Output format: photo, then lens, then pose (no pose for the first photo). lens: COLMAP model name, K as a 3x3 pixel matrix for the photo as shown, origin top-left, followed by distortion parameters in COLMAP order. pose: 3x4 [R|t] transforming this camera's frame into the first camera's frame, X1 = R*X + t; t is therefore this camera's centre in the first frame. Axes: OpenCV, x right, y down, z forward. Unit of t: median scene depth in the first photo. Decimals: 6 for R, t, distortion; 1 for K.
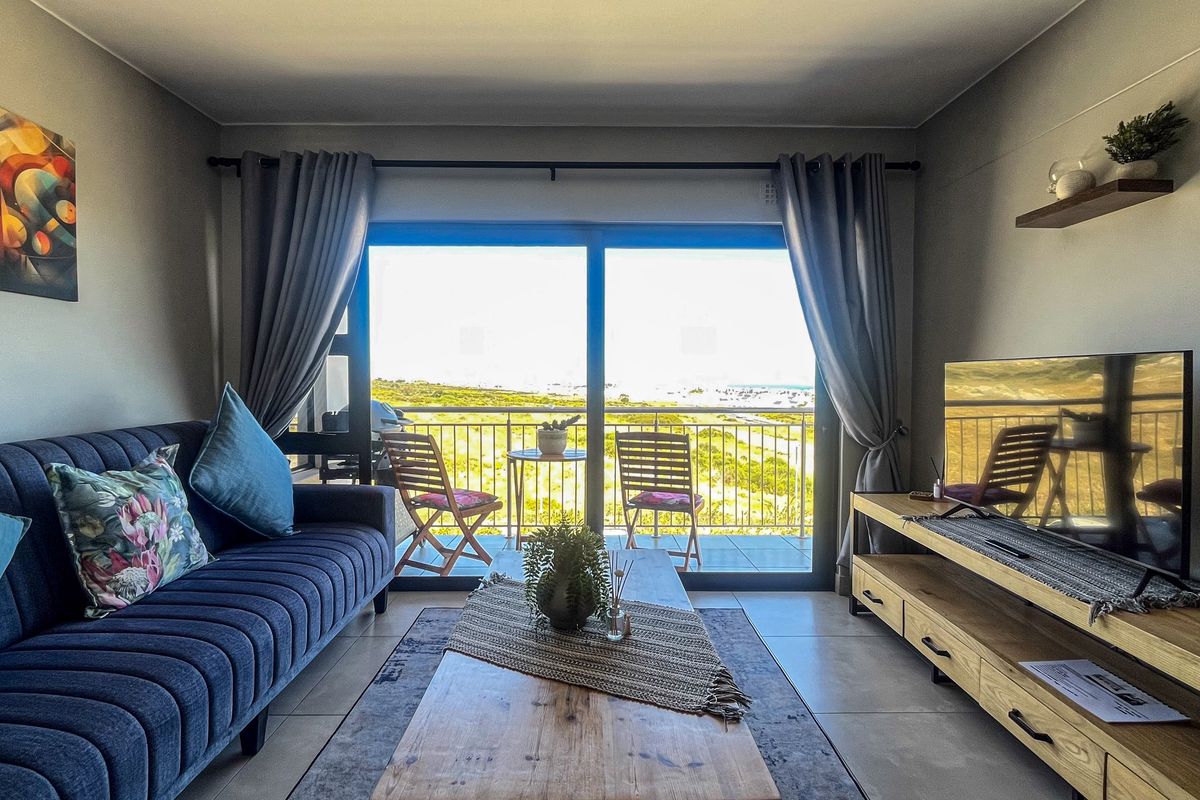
lens RADIAL K [[623.2, 0, 581.2], [0, 623.2, 398.9], [0, 0, 1]] dist [-0.003332, 0.000876]
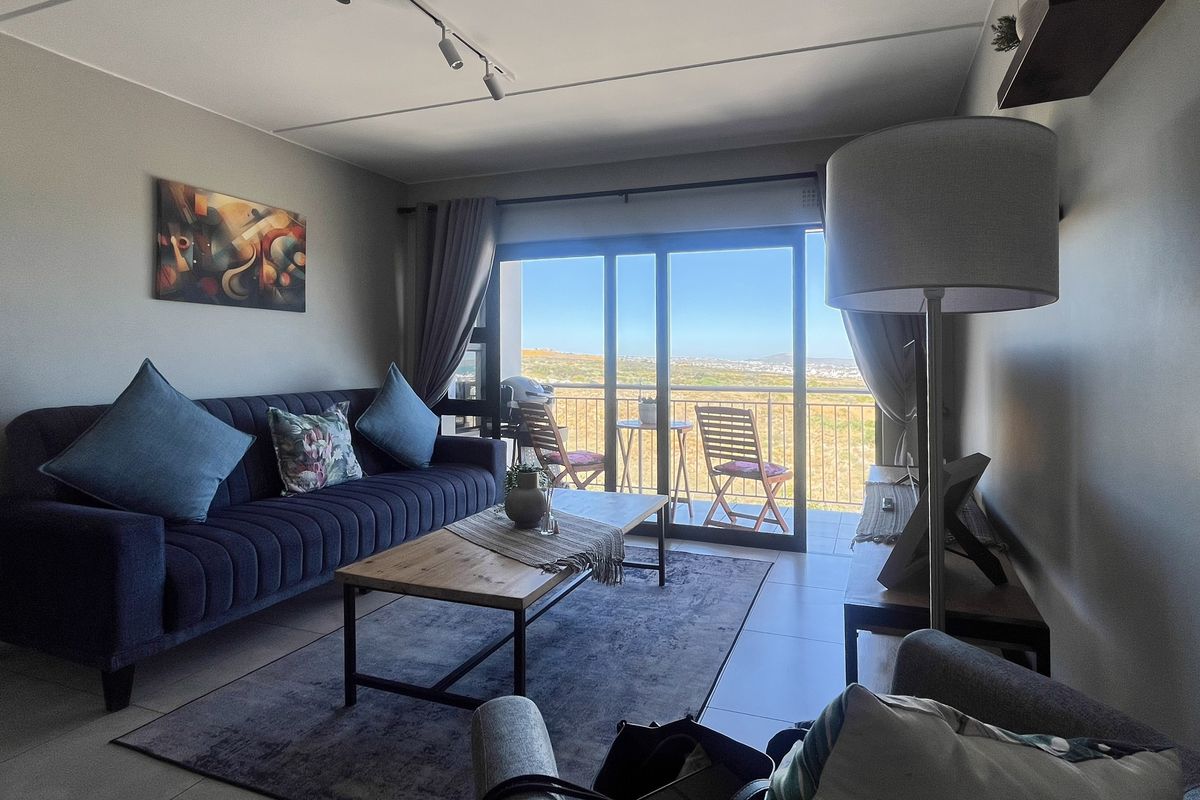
lens RADIAL K [[642.3, 0, 621.0], [0, 642.3, 356.2], [0, 0, 1]] dist [0.001446, 0.000089]
pose [[0.937877, 0.000391, -0.346967, 0.419382], [-0.013825, 0.999247, -0.036245, 0.006086], [0.346692, 0.038790, 0.937177, -0.219334]]
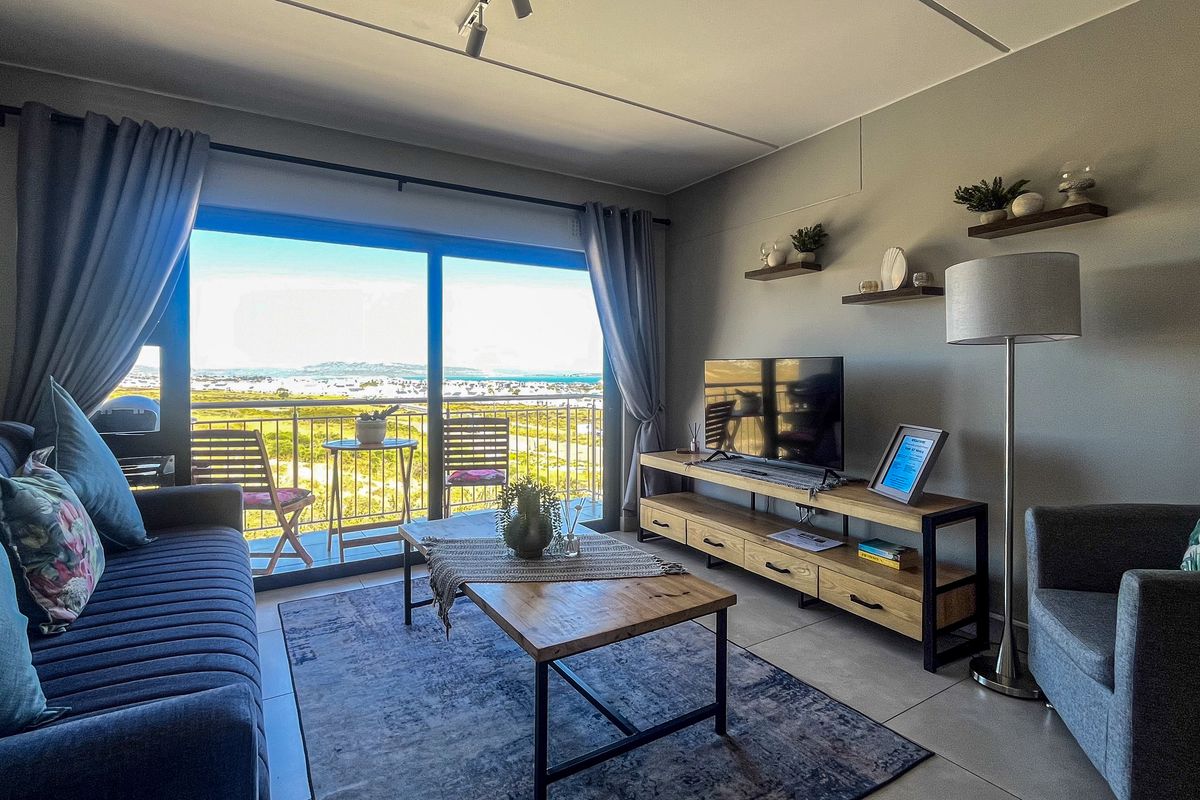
lens RADIAL K [[623.2, 0, 630.8], [0, 623.2, 377.9], [0, 0, 1]] dist [-0.003332, 0.000876]
pose [[0.832704, -0.008627, 0.553651, -0.332802], [0.019743, 0.999705, -0.014116, 0.002803], [-0.553367, 0.022685, 0.832629, -0.139705]]
